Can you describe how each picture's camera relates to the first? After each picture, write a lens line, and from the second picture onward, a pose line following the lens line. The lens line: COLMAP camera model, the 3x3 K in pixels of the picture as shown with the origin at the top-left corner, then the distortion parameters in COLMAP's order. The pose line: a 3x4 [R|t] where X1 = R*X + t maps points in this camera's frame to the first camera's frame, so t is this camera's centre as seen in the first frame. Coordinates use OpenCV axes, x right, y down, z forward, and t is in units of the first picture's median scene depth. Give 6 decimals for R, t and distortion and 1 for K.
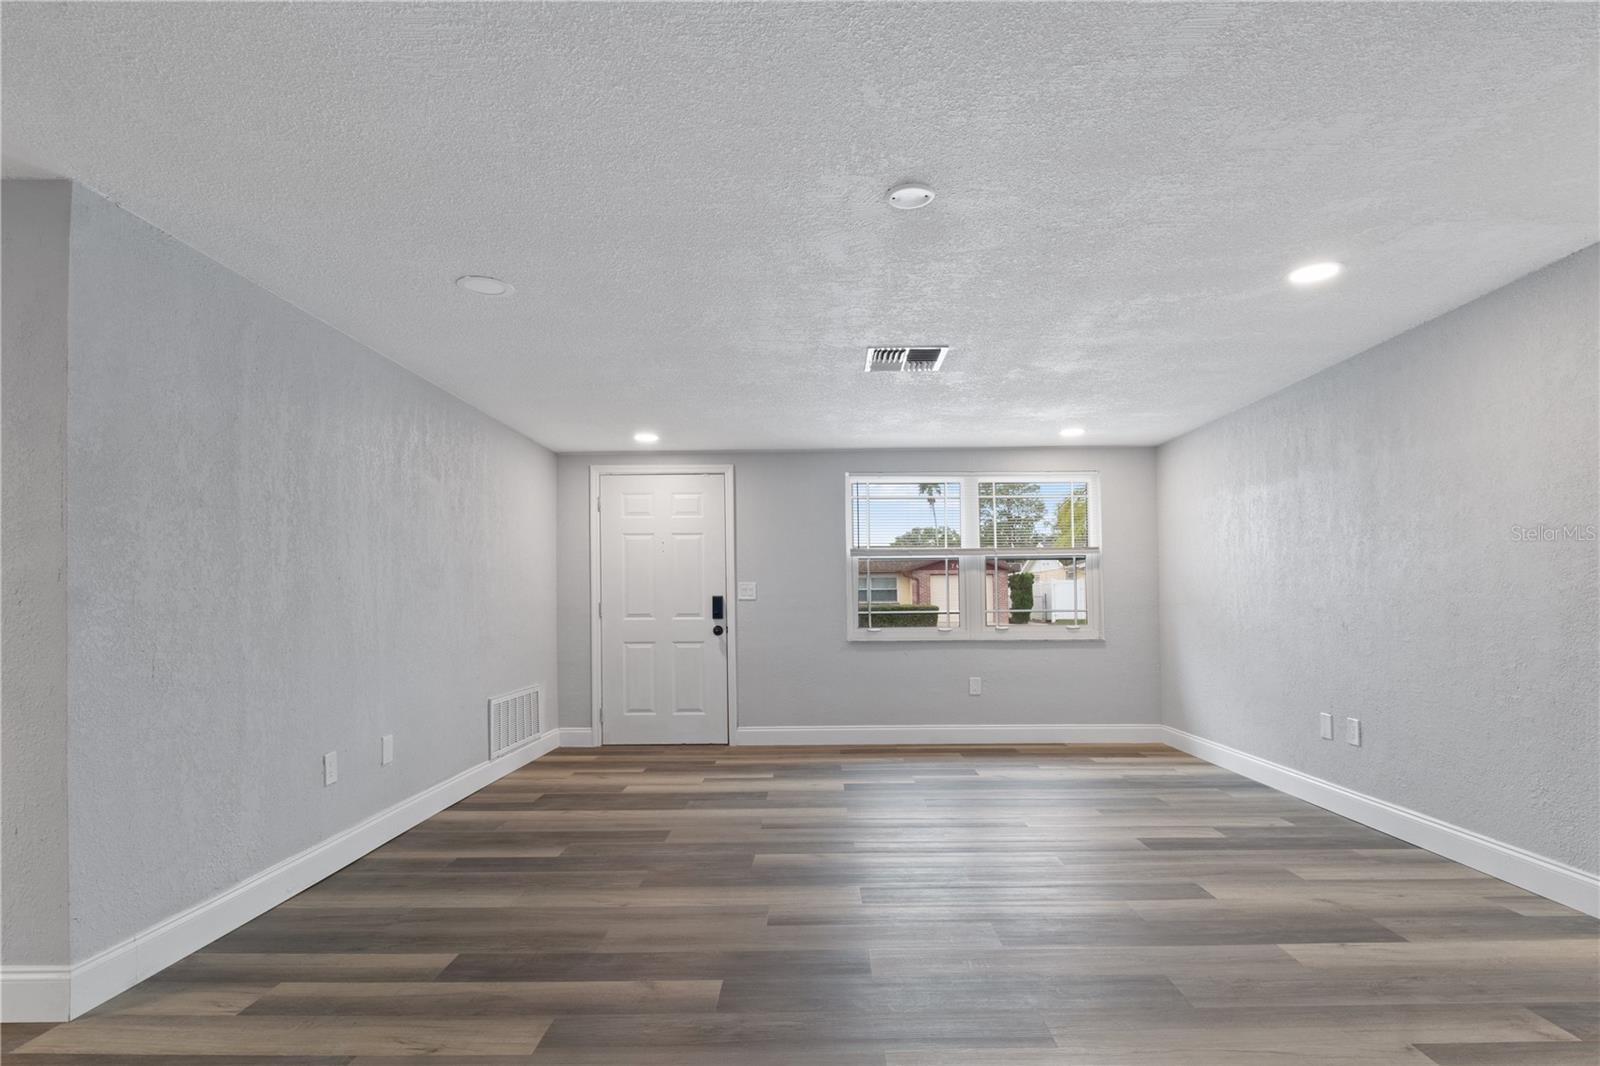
lens RADIAL K [[786.7, 0, 814.2], [0, 786.7, 540.4], [0, 0, 1]] dist [-0.000771, -0.000482]
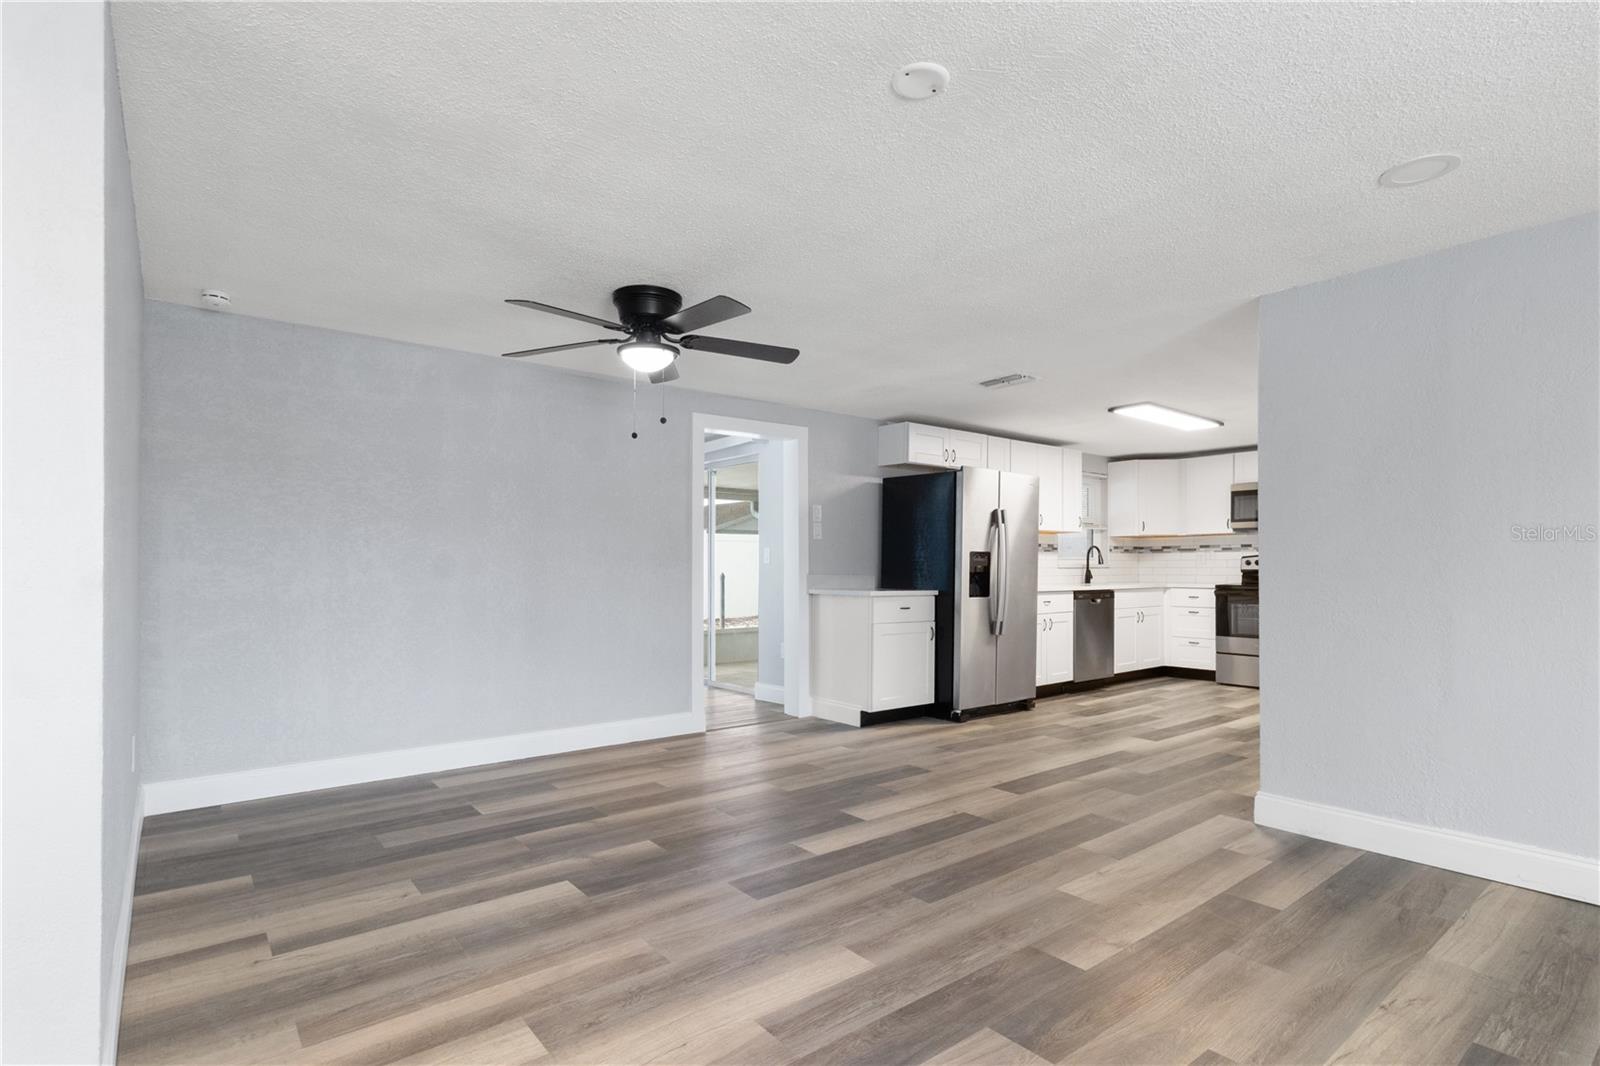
lens RADIAL K [[788.2, 0, 822.2], [0, 788.2, 561.7], [0, 0, 1]] dist [0.002673, 0.000454]
pose [[-0.766116, 0.001463, -0.642700, 0.602976], [0.055136, 0.996460, -0.063456, 0.085070], [0.640333, -0.084050, -0.763485, 1.268200]]
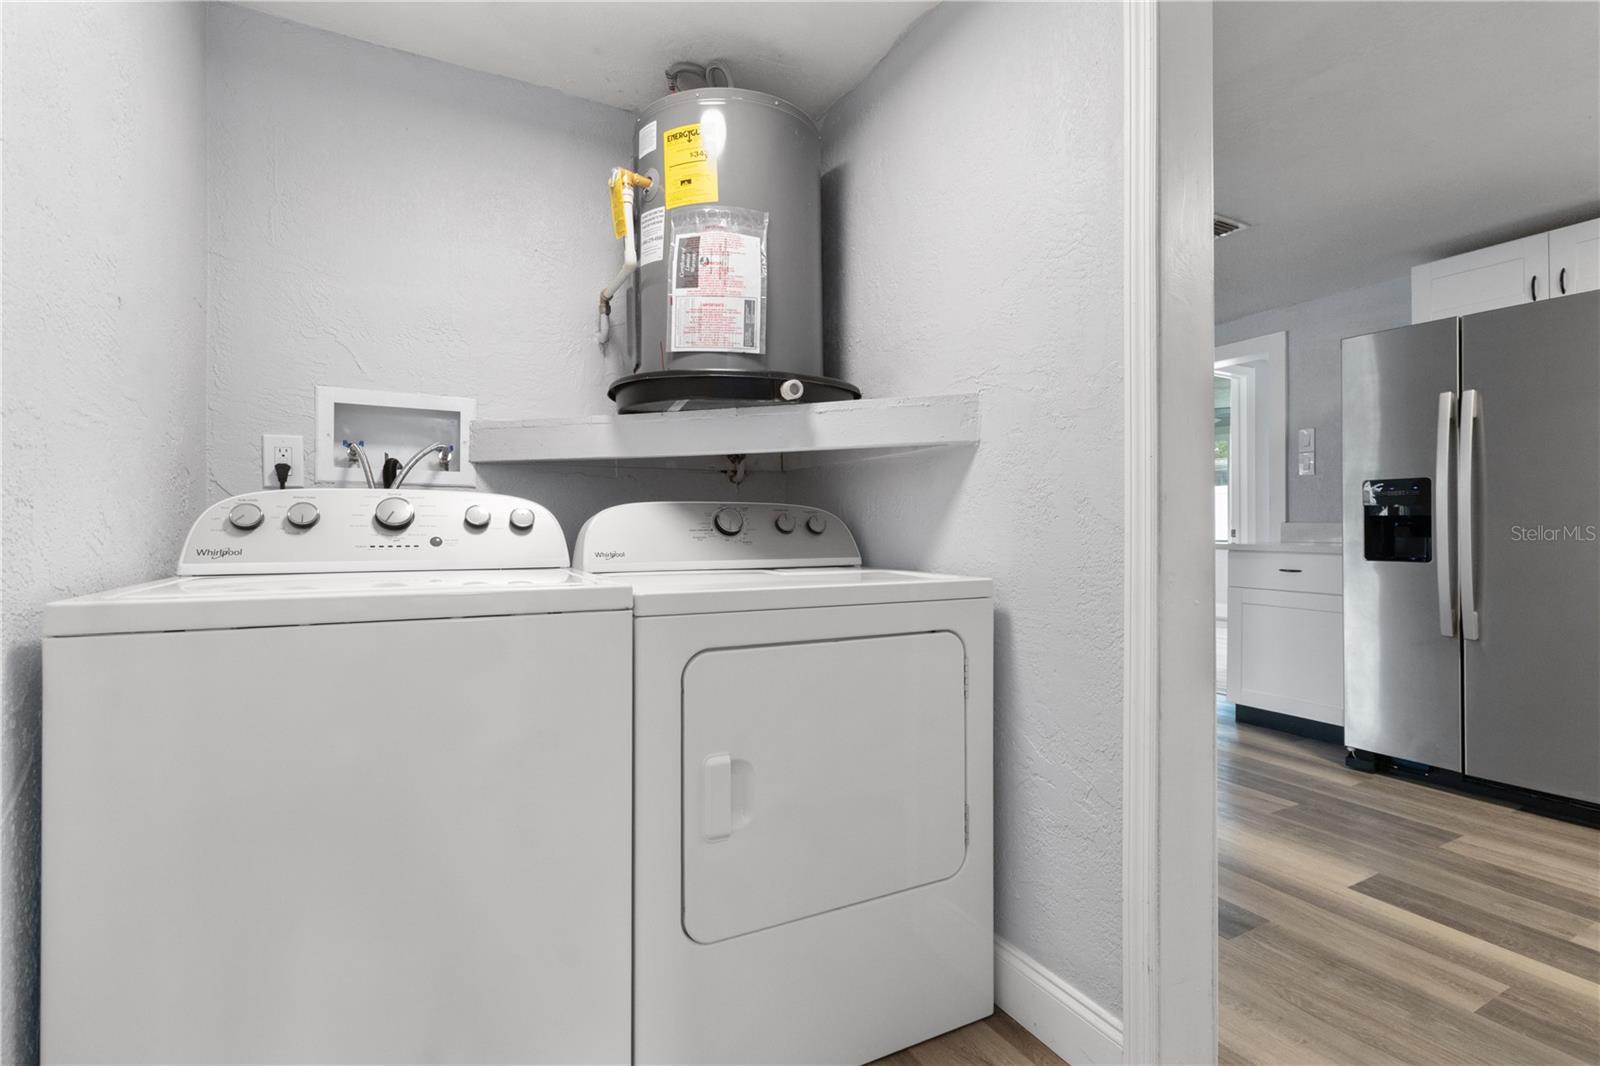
lens RADIAL K [[749.5, 0, 804.5], [0, 749.5, 528.3], [0, 0, 1]] dist [0.005237, 0.000384]
pose [[-0.476499, 0.009008, 0.879129, -1.557318], [-0.068306, 0.996546, -0.047233, 0.131560], [-0.876518, -0.082556, -0.474238, 1.225583]]
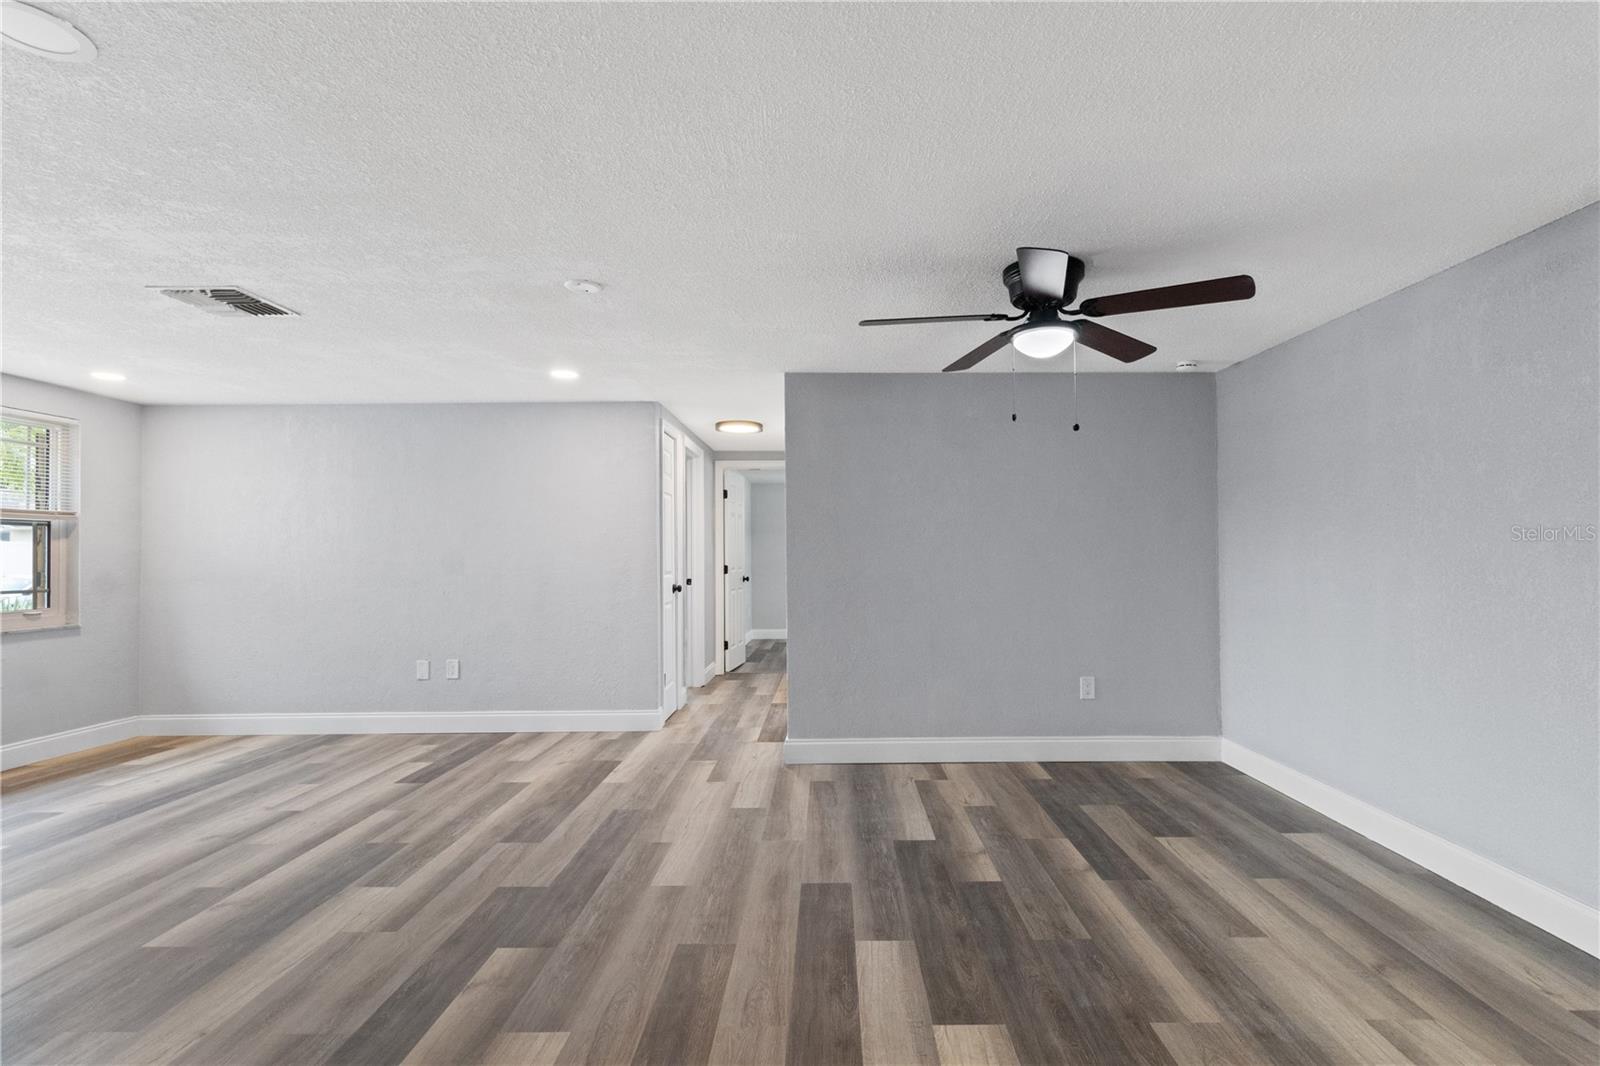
lens RADIAL K [[763.4, 0, 821.0], [0, 763.4, 540.1], [0, 0, 1]] dist [0.002165, 0.000245]
pose [[0.010825, 0.028344, 0.999540, -0.953623], [-0.075269, 0.996785, -0.027451, -0.005218], [-0.997104, -0.074937, 0.012923, 0.470495]]
